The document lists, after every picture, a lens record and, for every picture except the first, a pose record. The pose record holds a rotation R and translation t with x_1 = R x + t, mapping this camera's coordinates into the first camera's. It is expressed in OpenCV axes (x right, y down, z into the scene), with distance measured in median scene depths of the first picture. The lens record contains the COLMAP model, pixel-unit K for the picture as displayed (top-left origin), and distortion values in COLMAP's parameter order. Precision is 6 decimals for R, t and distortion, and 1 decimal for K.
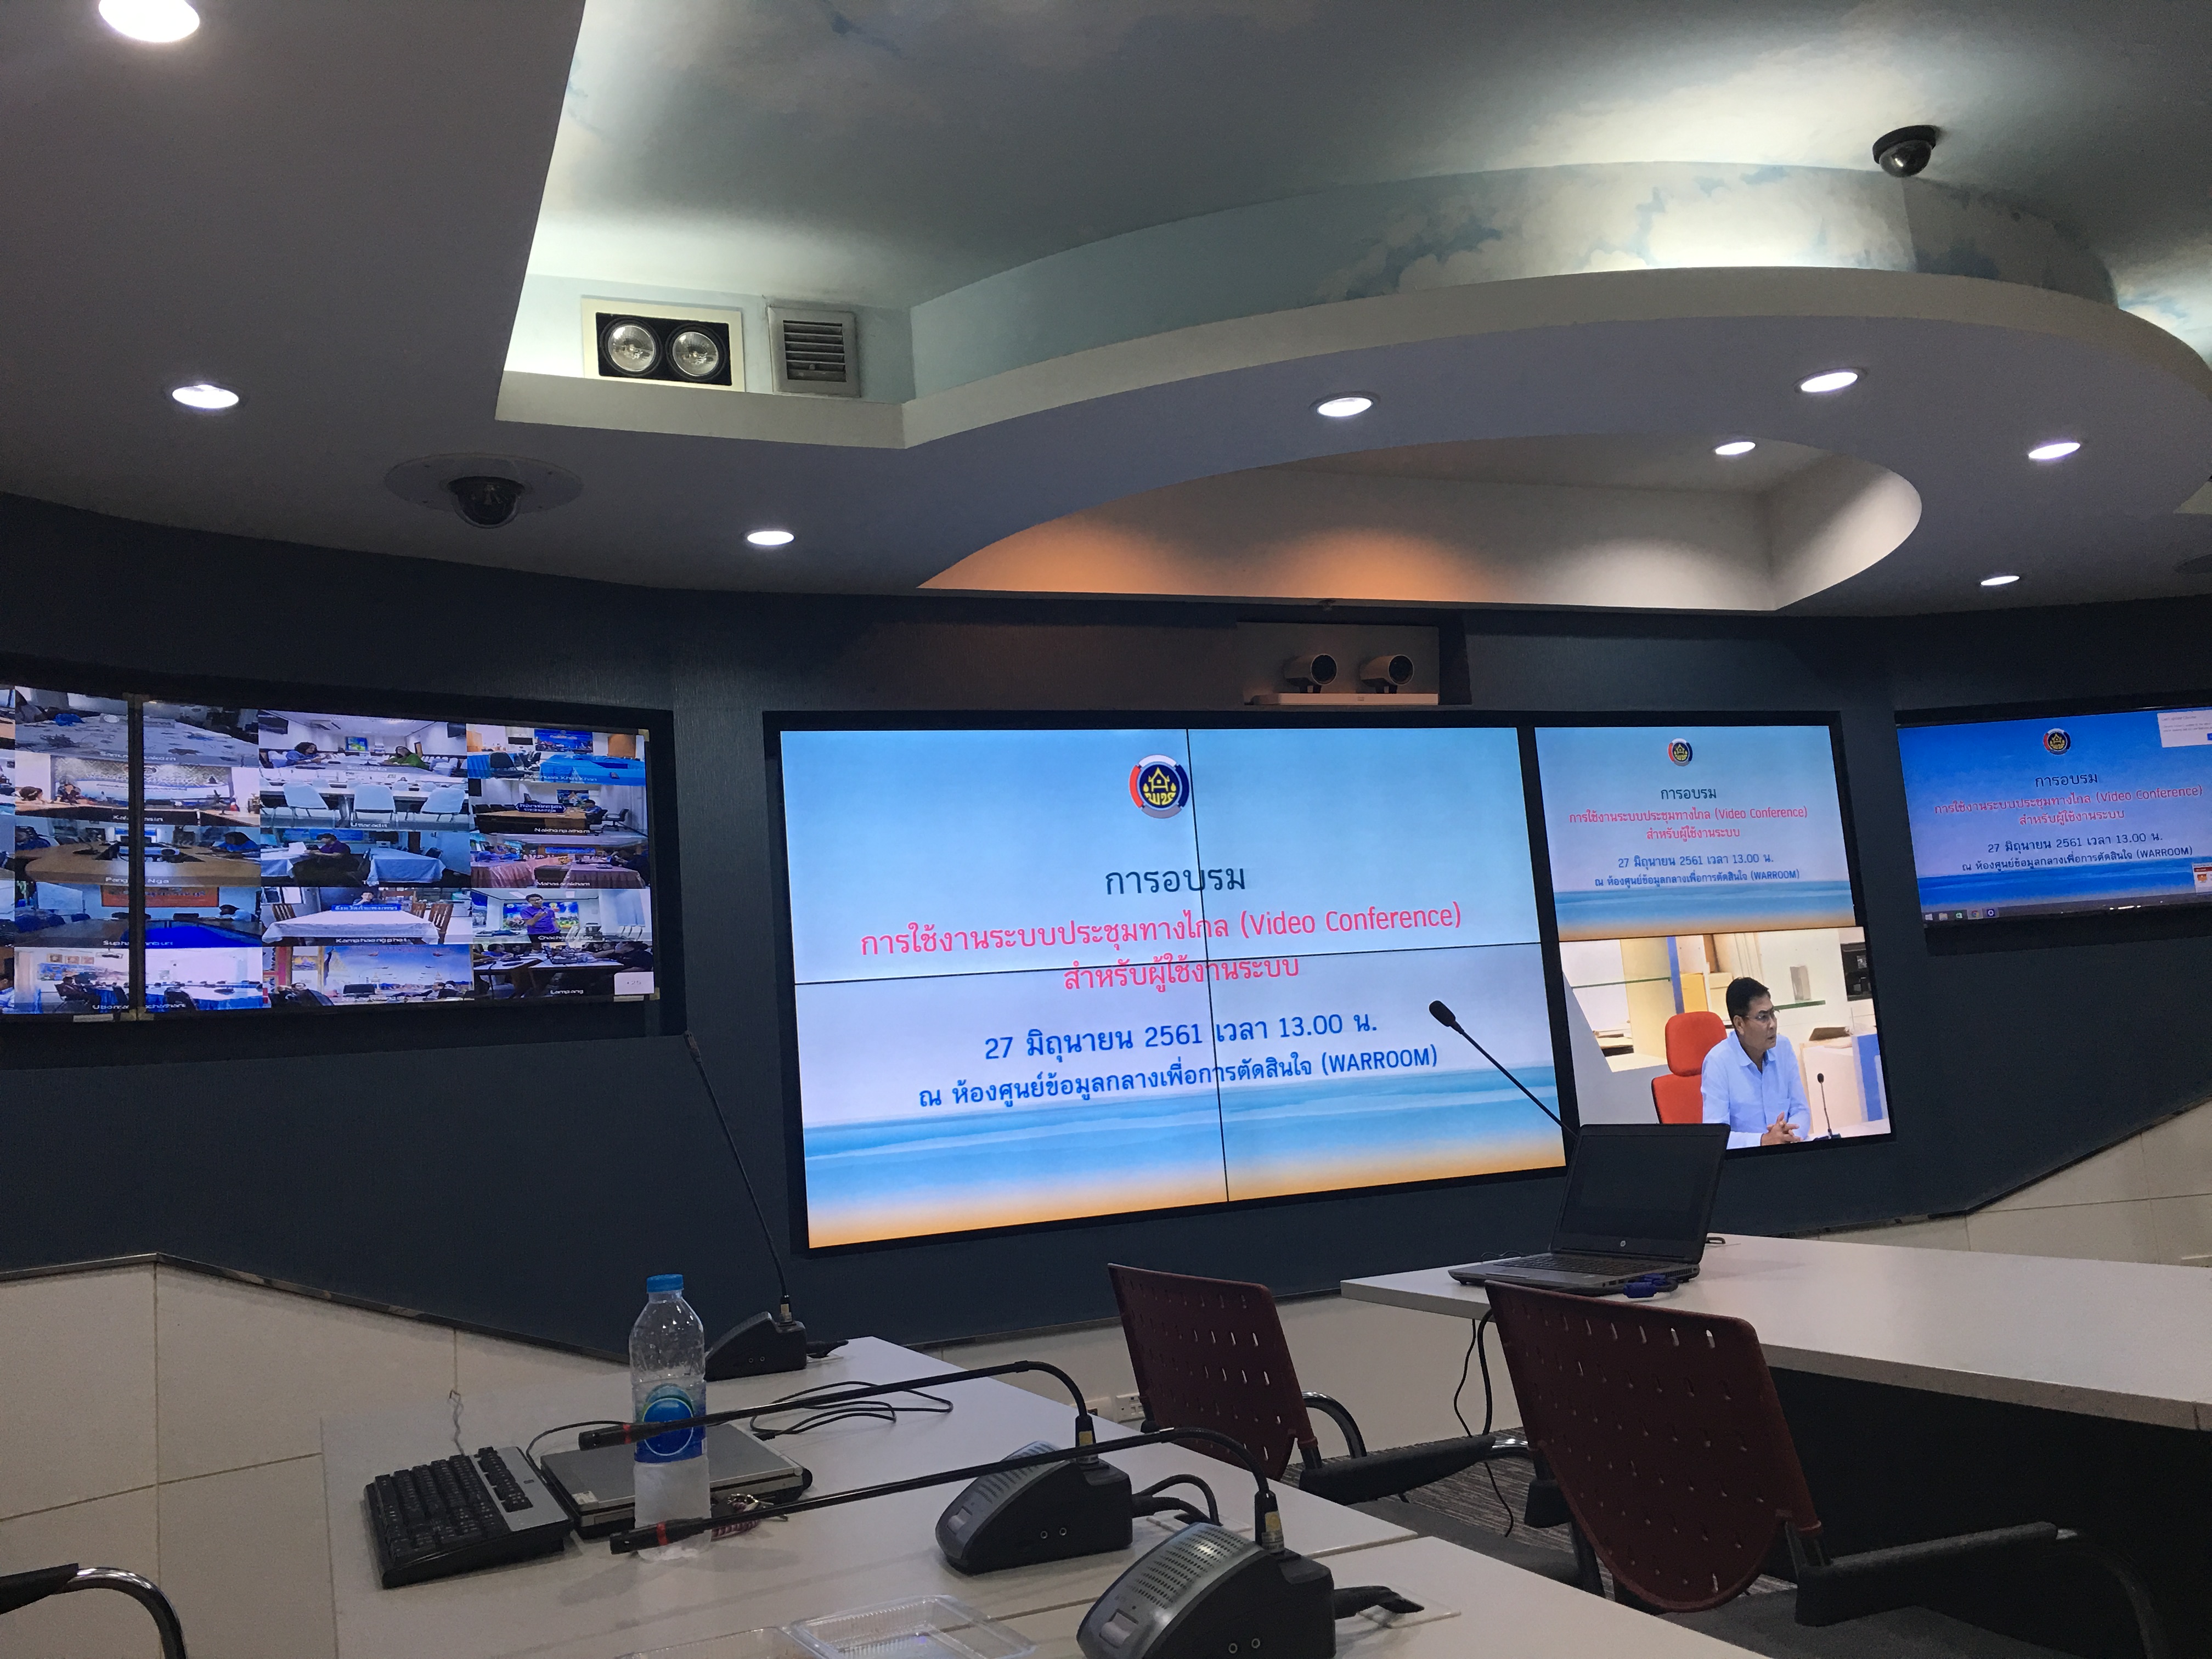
lens RADIAL K [[1902.9, 0, 1108.7], [0, 1902.9, 803.1], [0, 0, 1]] dist [0.100585, -0.162028]
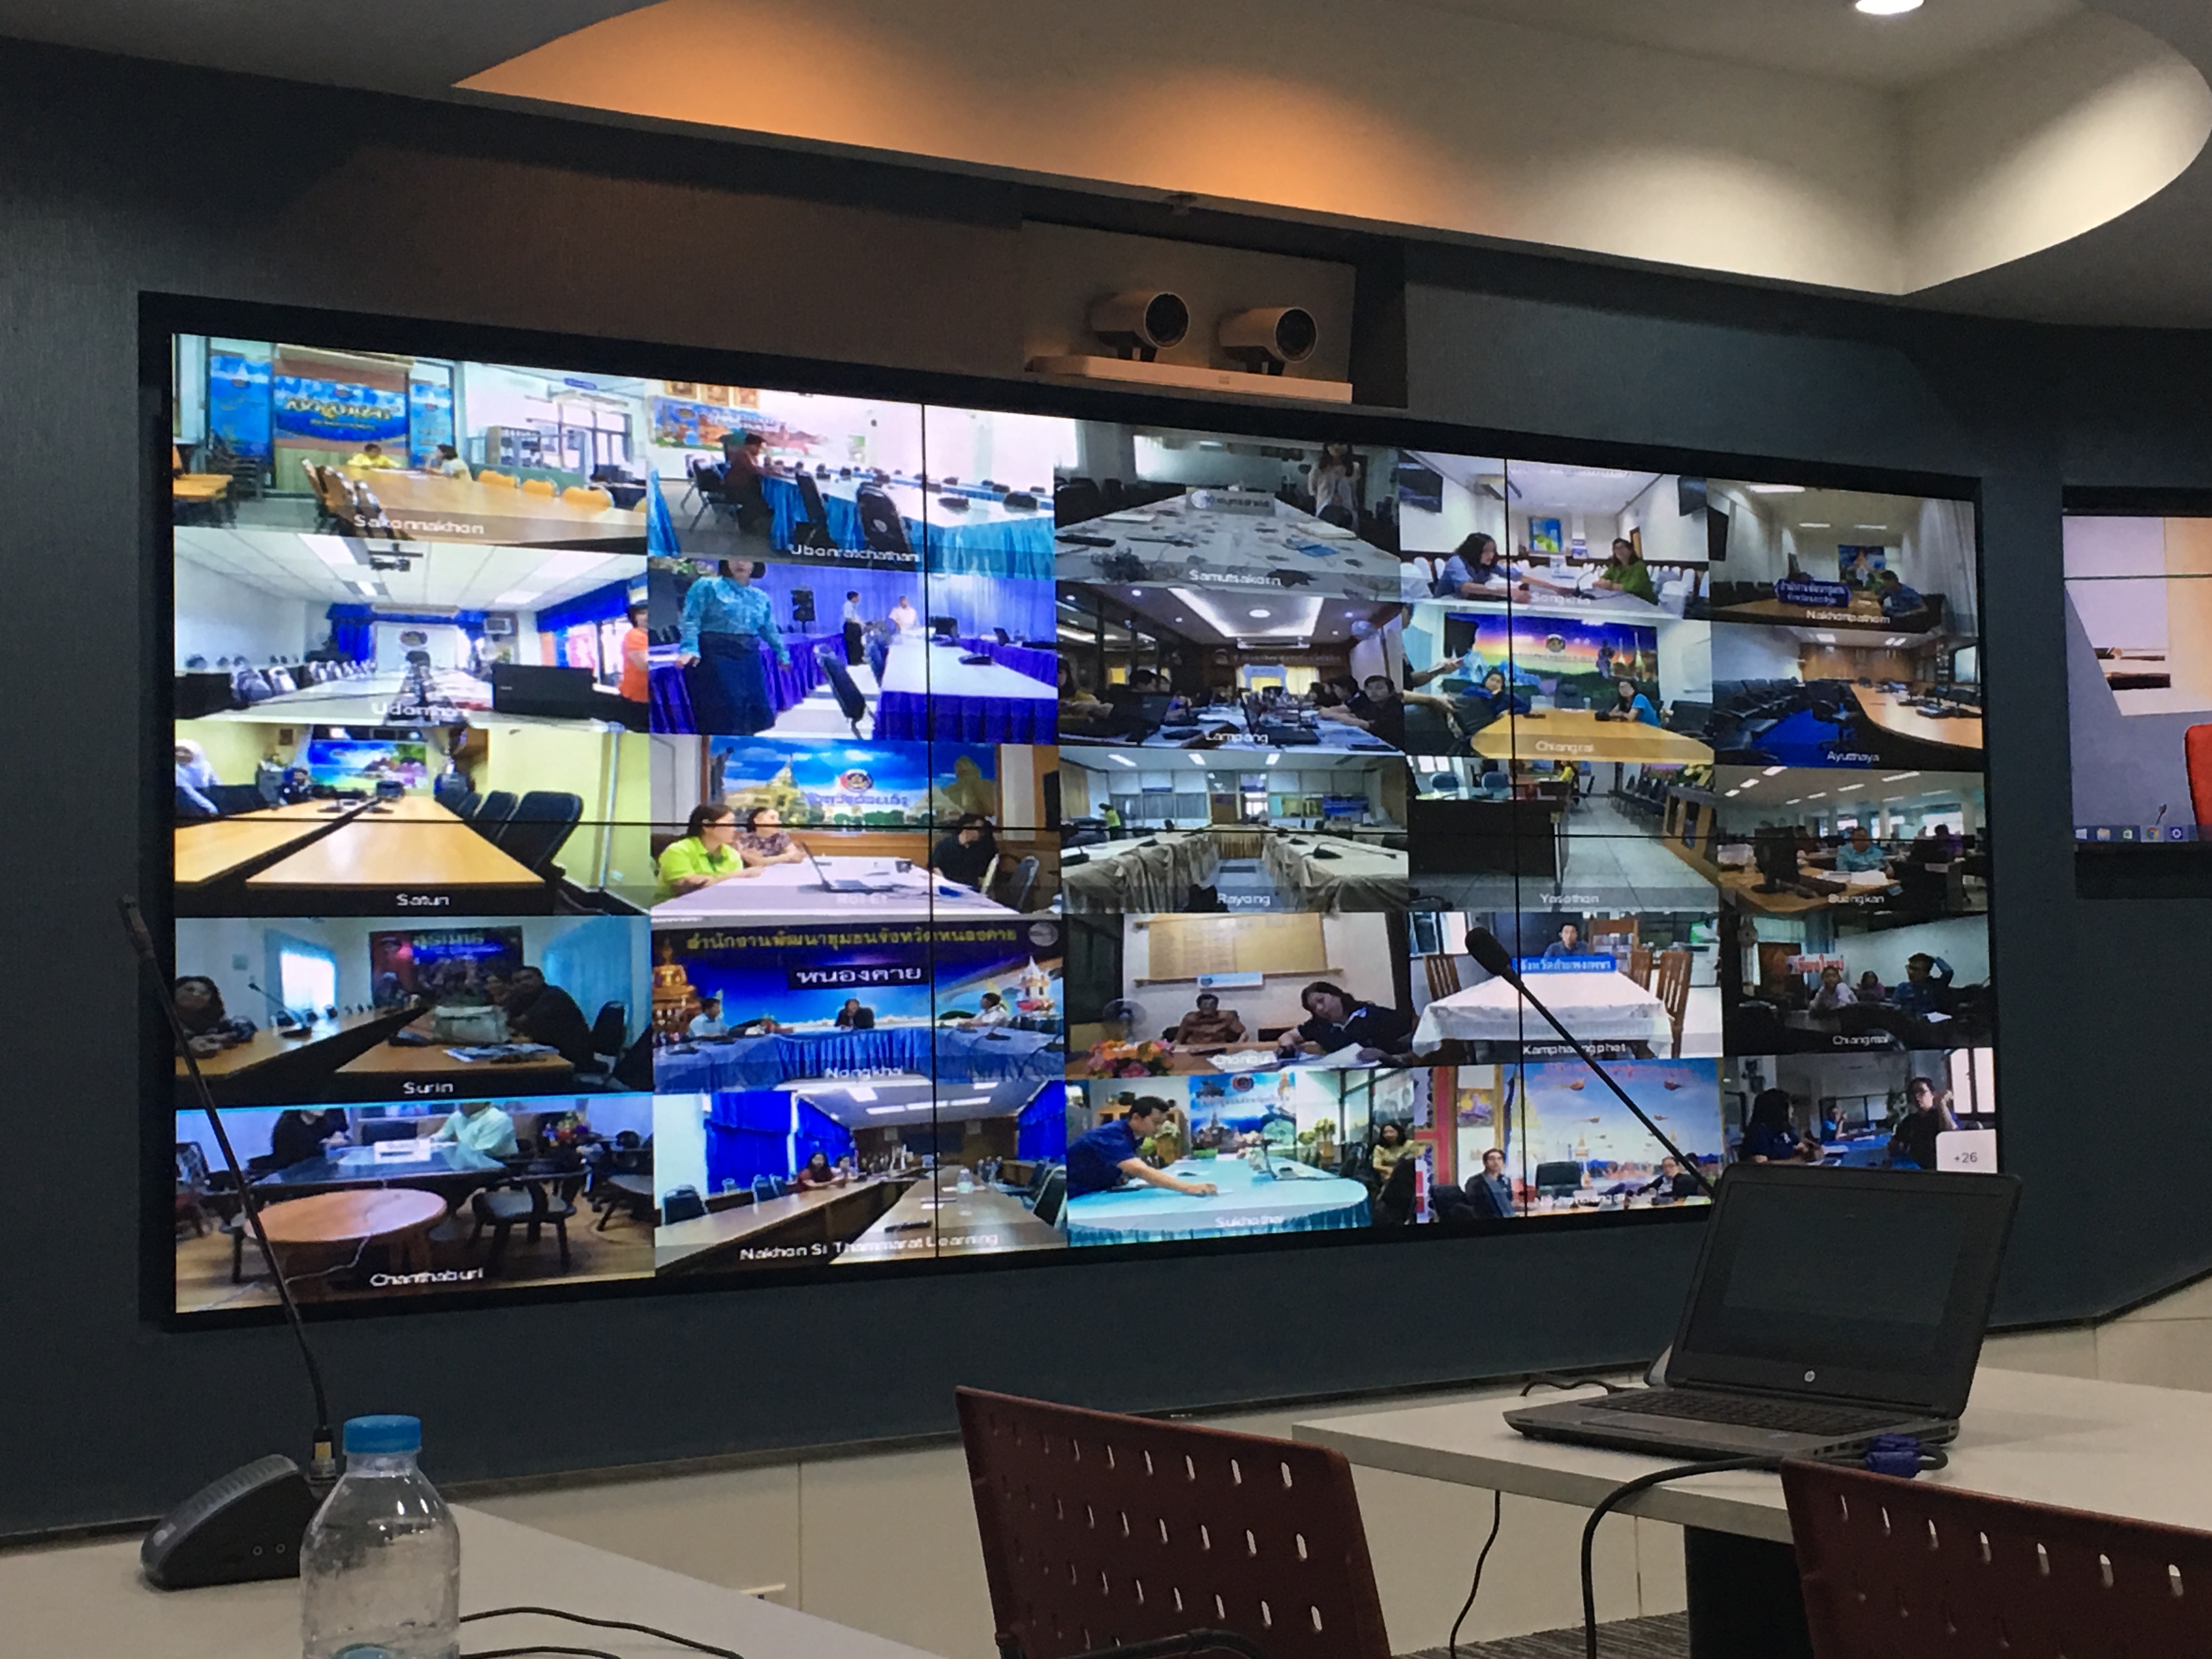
lens RADIAL K [[3193.0, 0, 1106.0], [0, 3193.0, 829.5], [0, 0, 1]] dist [0.110394, -0.066438]
pose [[0.973340, 0.065159, 0.219915, -0.109548], [-0.086609, 0.992228, 0.089342, -0.003873], [-0.212385, -0.106007, 0.971419, 0.070364]]
